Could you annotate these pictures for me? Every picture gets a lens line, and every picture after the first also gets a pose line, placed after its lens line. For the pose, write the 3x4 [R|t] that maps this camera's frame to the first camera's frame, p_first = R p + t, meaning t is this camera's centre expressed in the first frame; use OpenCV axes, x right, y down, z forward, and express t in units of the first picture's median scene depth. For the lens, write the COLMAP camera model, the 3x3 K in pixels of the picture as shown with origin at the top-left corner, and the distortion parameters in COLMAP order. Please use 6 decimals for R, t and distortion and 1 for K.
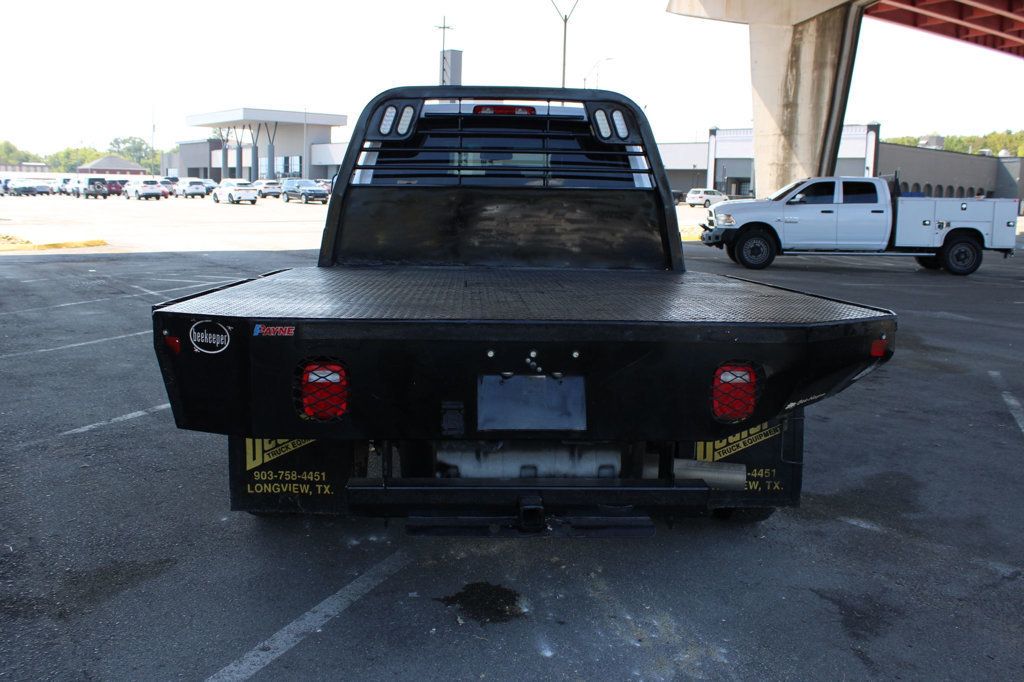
lens RADIAL K [[950.5, 0, 512.0], [0, 950.5, 341.0], [0, 0, 1]] dist [-0.143676, 0.139945]
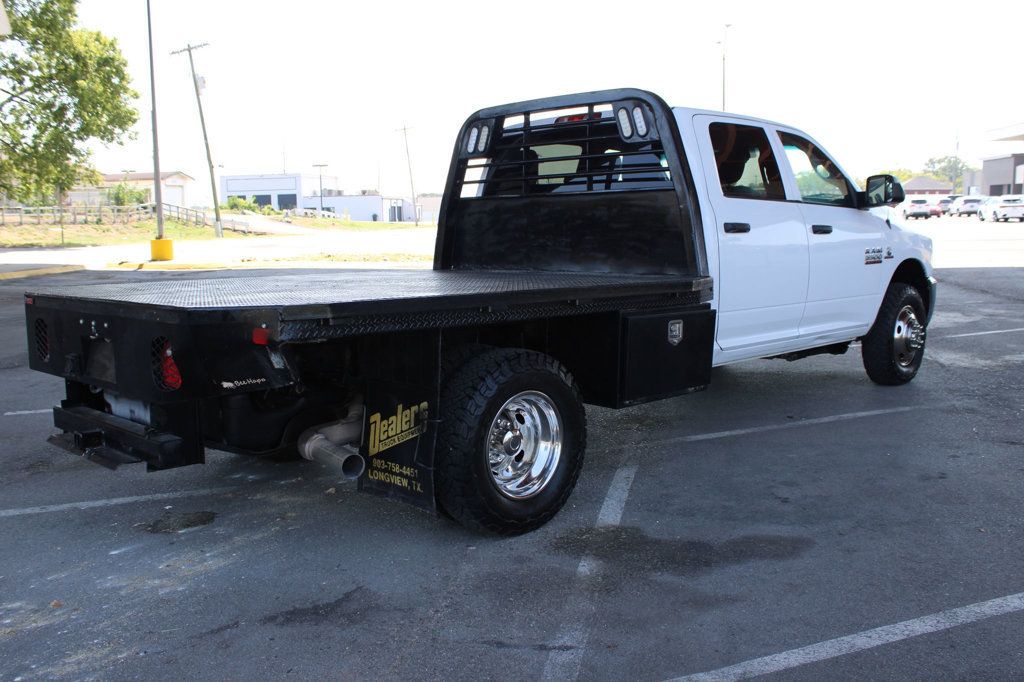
lens RADIAL K [[950.5, 0, 512.0], [0, 950.5, 341.0], [0, 0, 1]] dist [-0.143676, 0.139945]
pose [[0.685963, 0.059709, -0.725182, 0.726637], [-0.075326, 0.997100, 0.010846, -0.010507], [0.723727, 0.047185, 0.688471, 0.266195]]
